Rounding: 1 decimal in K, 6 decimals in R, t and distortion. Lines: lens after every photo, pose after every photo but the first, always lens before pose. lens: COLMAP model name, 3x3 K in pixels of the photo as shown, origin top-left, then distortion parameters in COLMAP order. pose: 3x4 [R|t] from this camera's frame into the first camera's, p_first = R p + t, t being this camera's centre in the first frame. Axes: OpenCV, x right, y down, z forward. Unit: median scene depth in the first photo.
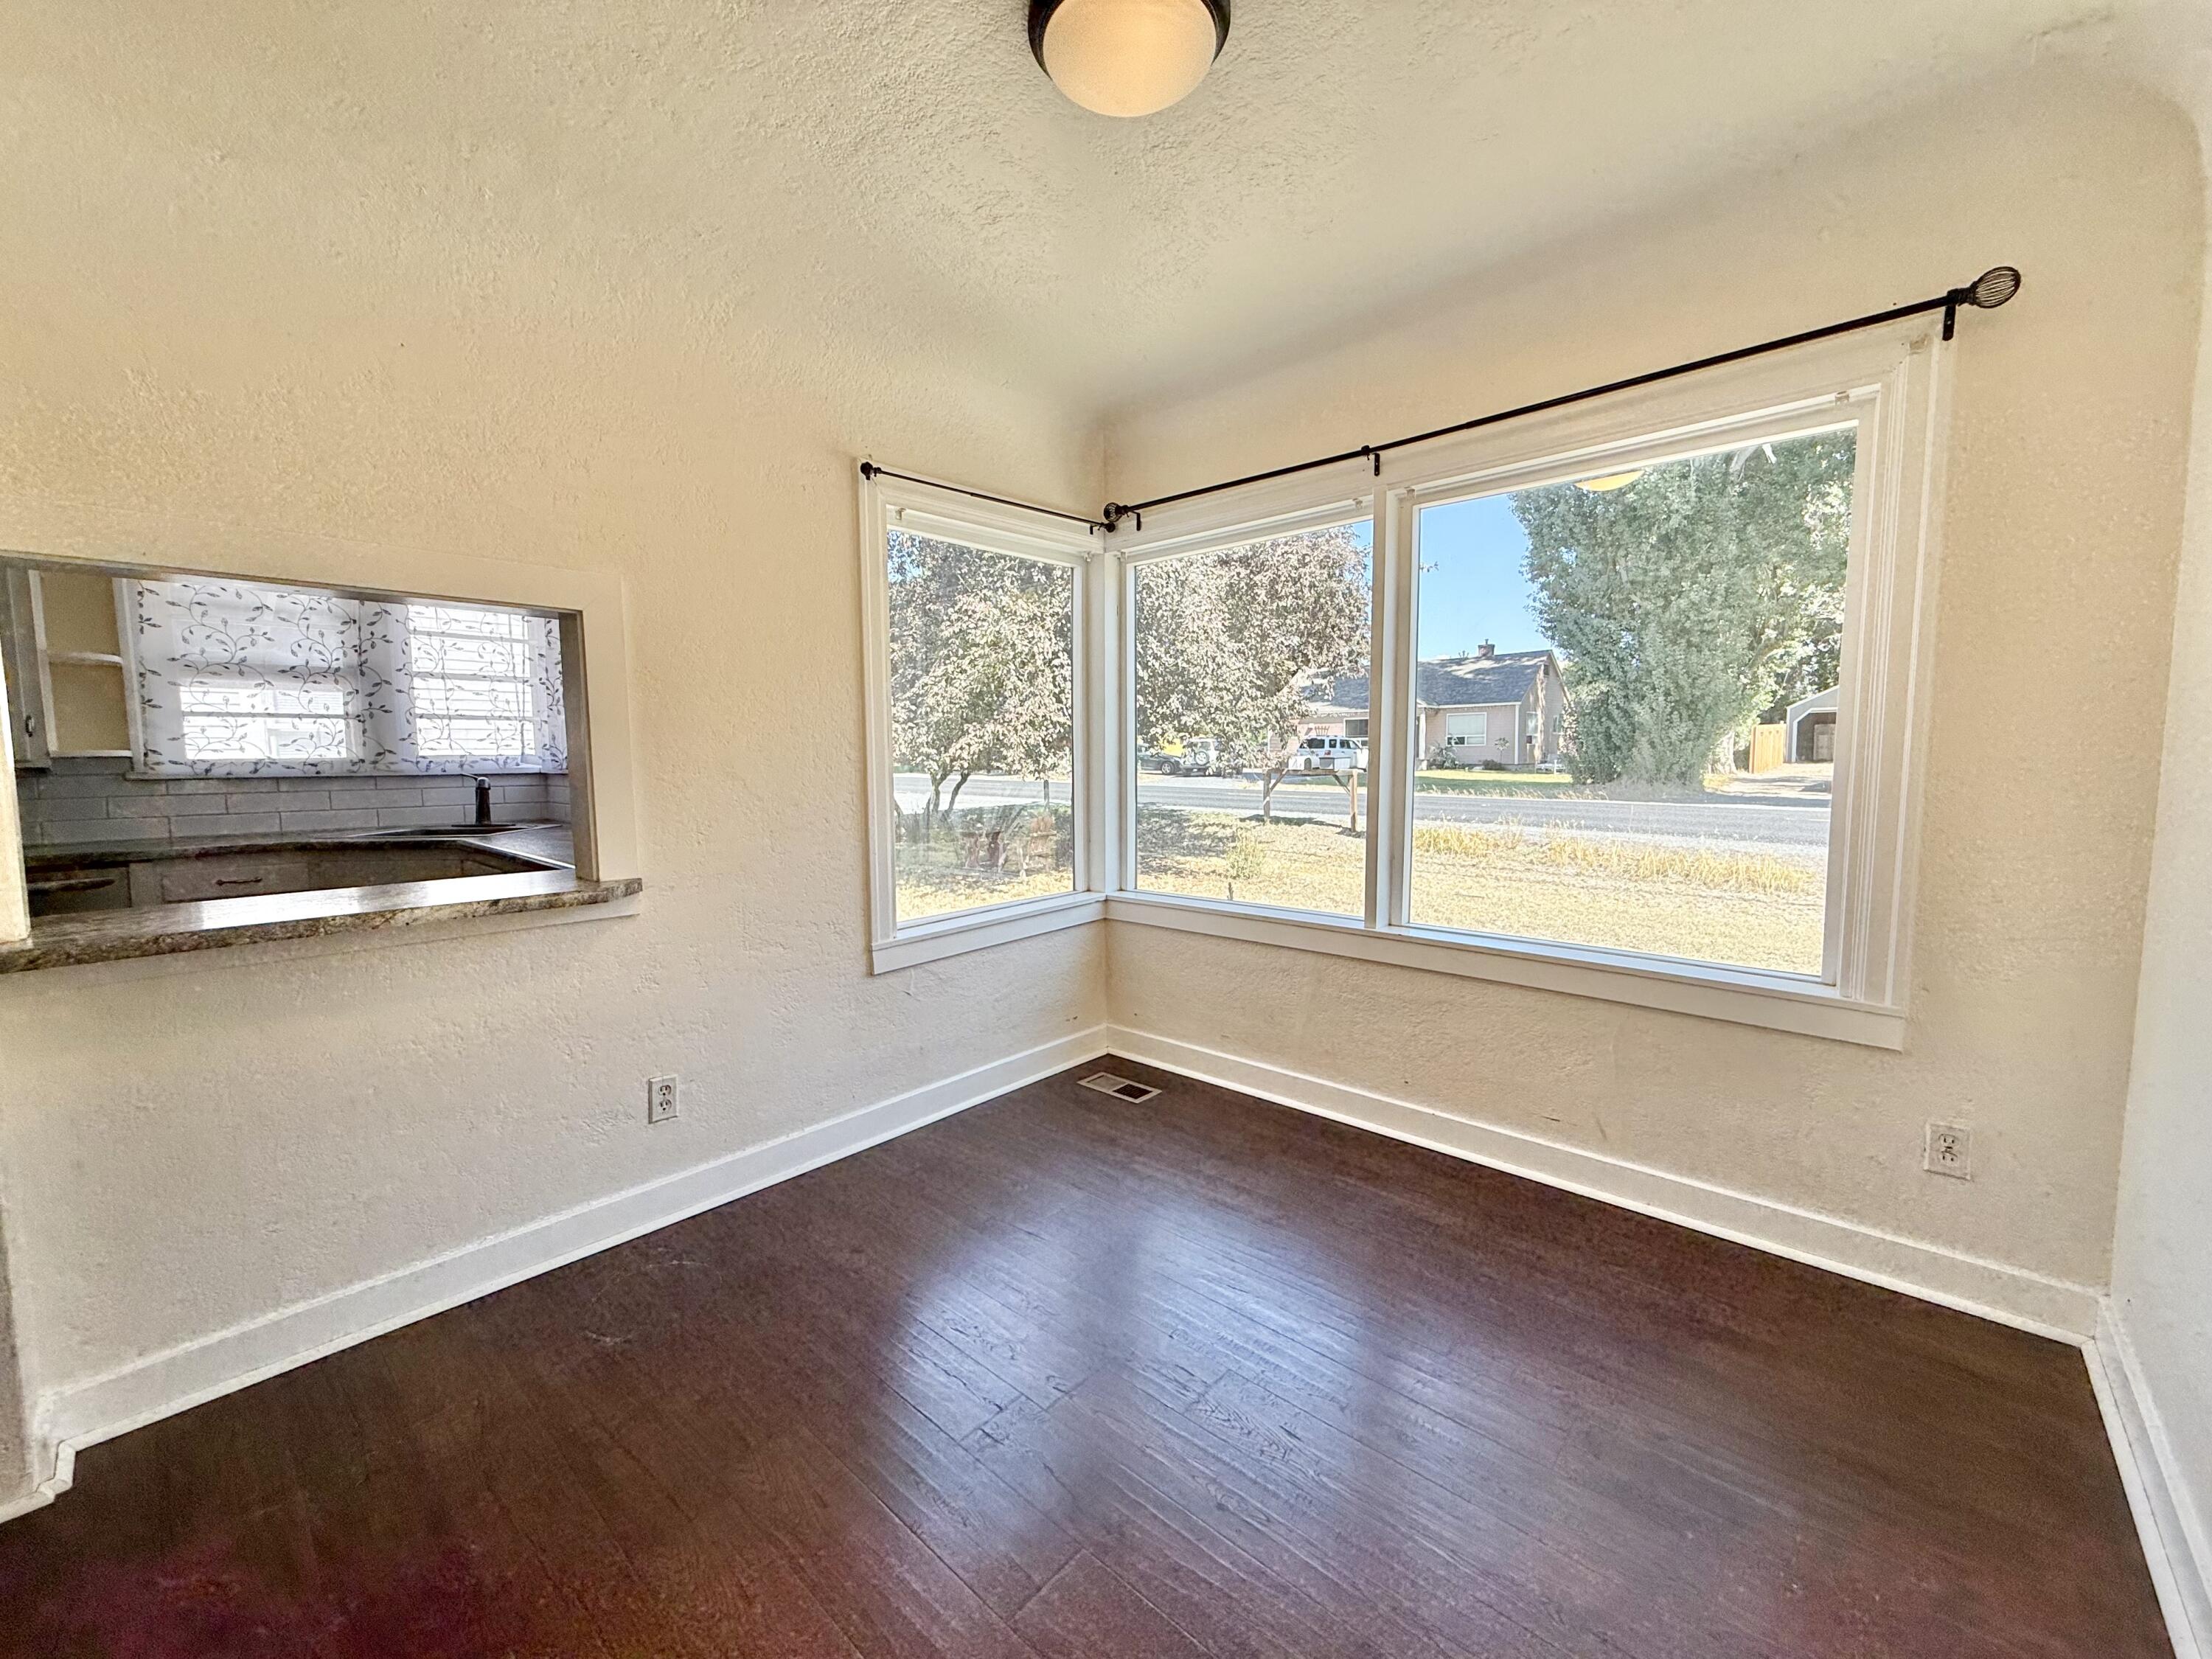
lens RADIAL K [[881.2, 0, 1102.7], [0, 881.2, 827.0], [0, 0, 1]] dist [-0.000522, 0.000152]
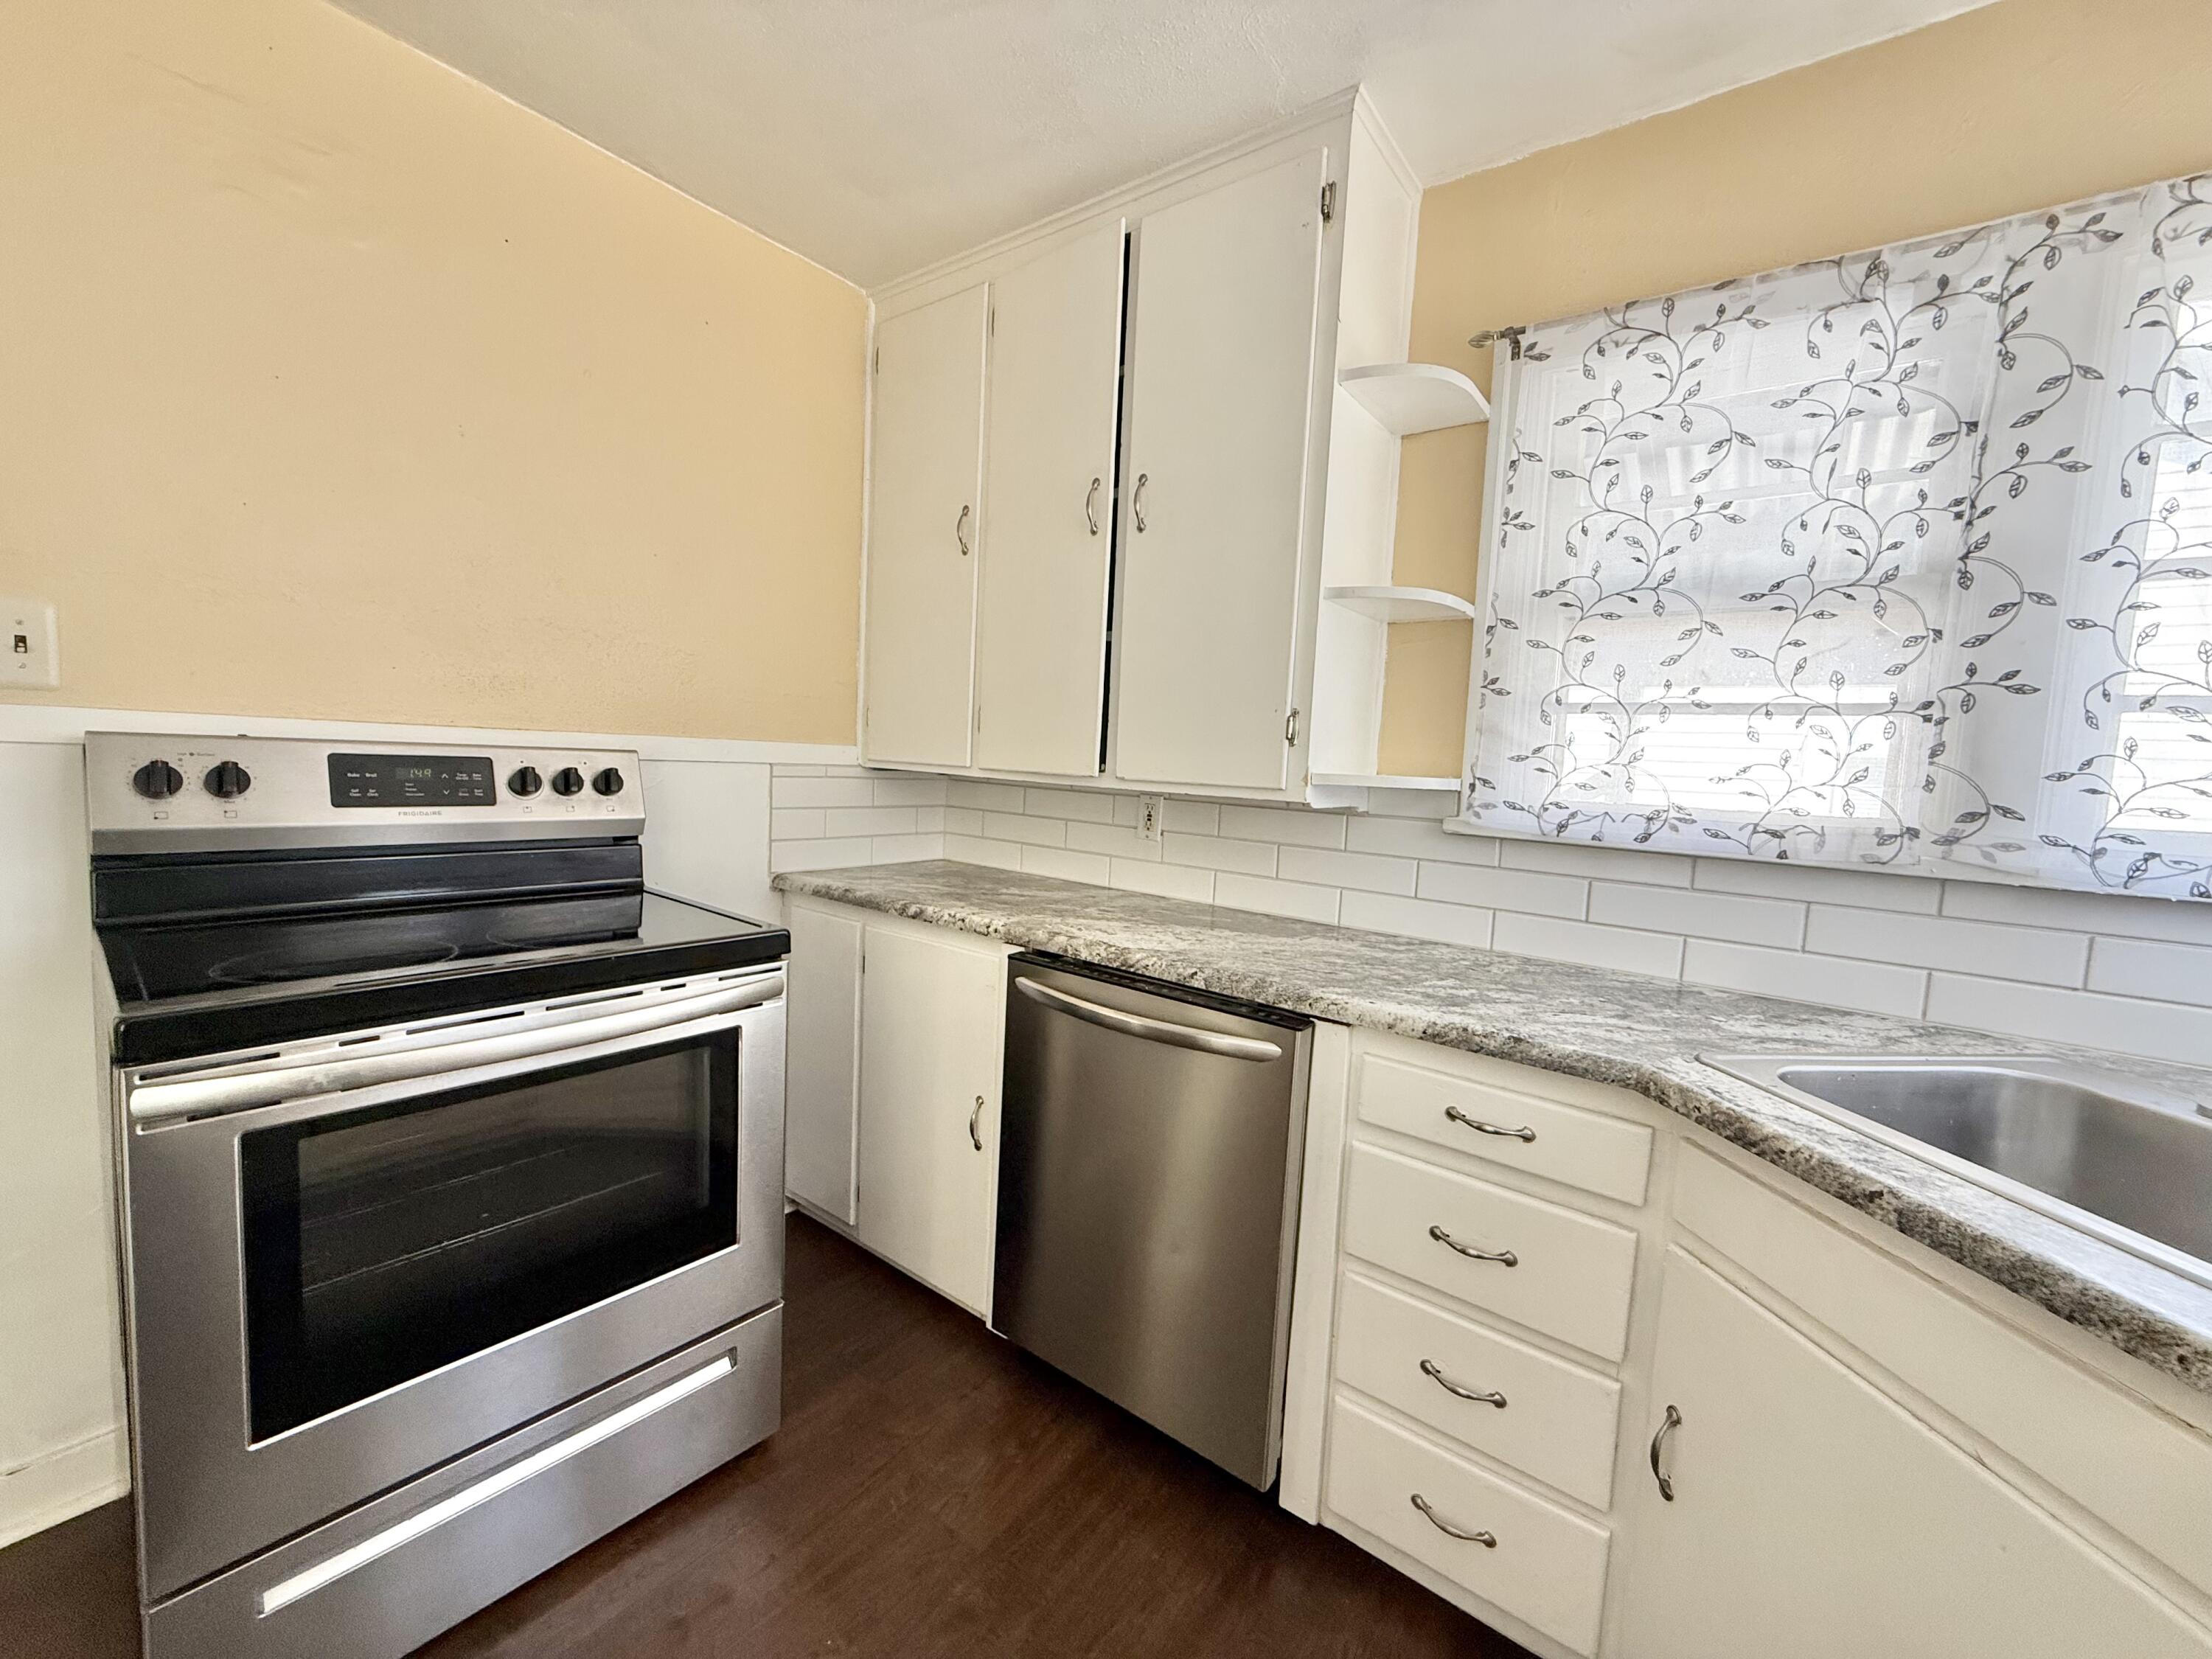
lens RADIAL K [[881.2, 0, 1103.0], [0, 881.2, 829.1], [0, 0, 1]] dist [-0.000522, 0.000152]
pose [[0.059407, 0.089690, -0.994196, -0.519960], [-0.135154, 0.987507, 0.081010, -0.062435], [0.989042, 0.129558, 0.070786, 0.668012]]
